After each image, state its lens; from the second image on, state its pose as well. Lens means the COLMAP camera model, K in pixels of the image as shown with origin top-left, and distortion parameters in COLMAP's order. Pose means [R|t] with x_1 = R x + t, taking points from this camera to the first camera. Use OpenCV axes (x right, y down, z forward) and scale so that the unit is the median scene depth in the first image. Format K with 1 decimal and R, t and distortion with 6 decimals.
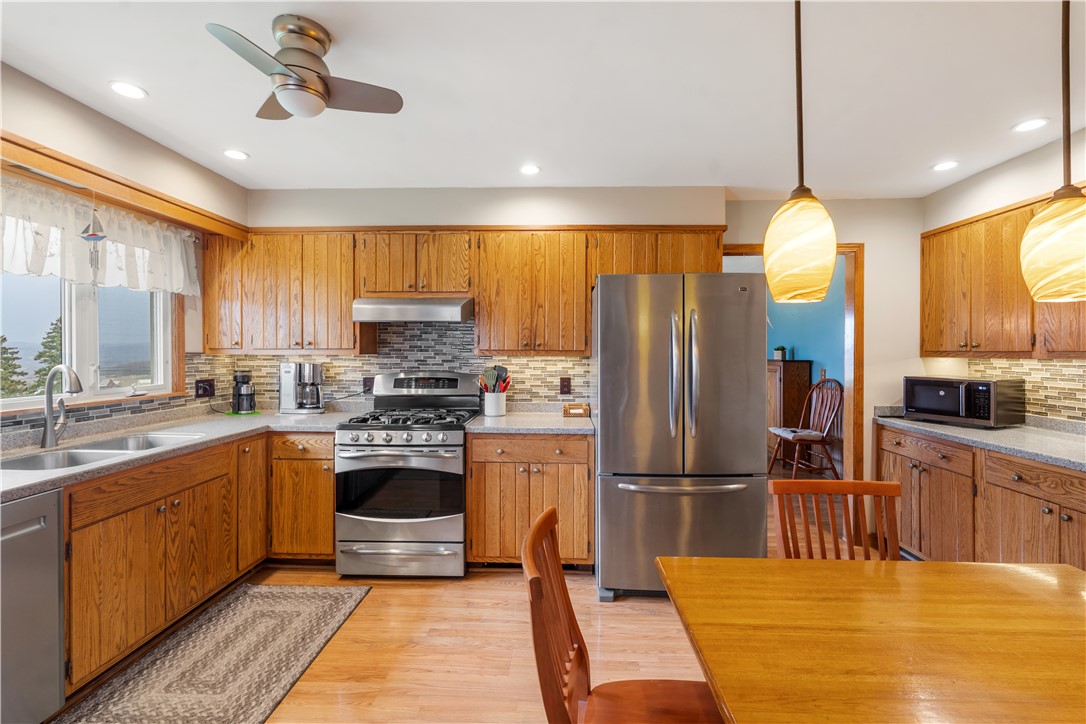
lens RADIAL K [[483.0, 0, 542.3], [0, 483.0, 353.7], [0, 0, 1]] dist [-0.000199, 0.000210]
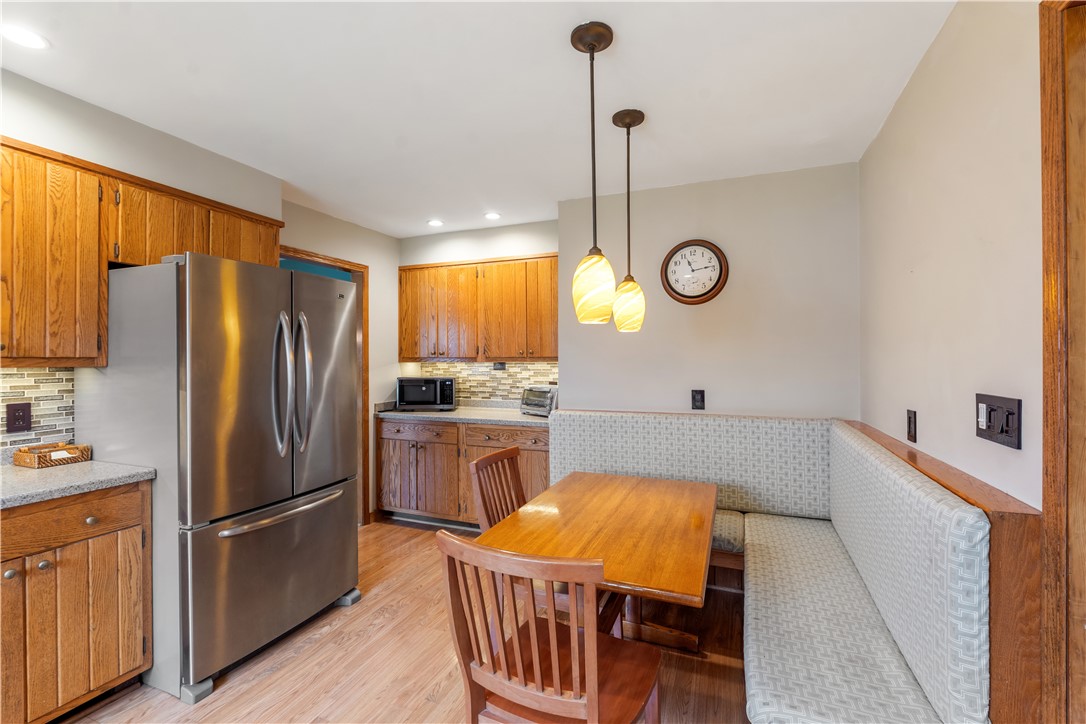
lens RADIAL K [[483.0, 0, 541.4], [0, 483.0, 360.0], [0, 0, 1]] dist [-0.000199, 0.000210]
pose [[0.343361, -0.006676, 0.939180, -0.329782], [0.009506, 0.999948, 0.003633, -0.000037], [-0.939155, 0.007681, 0.343407, 0.225193]]
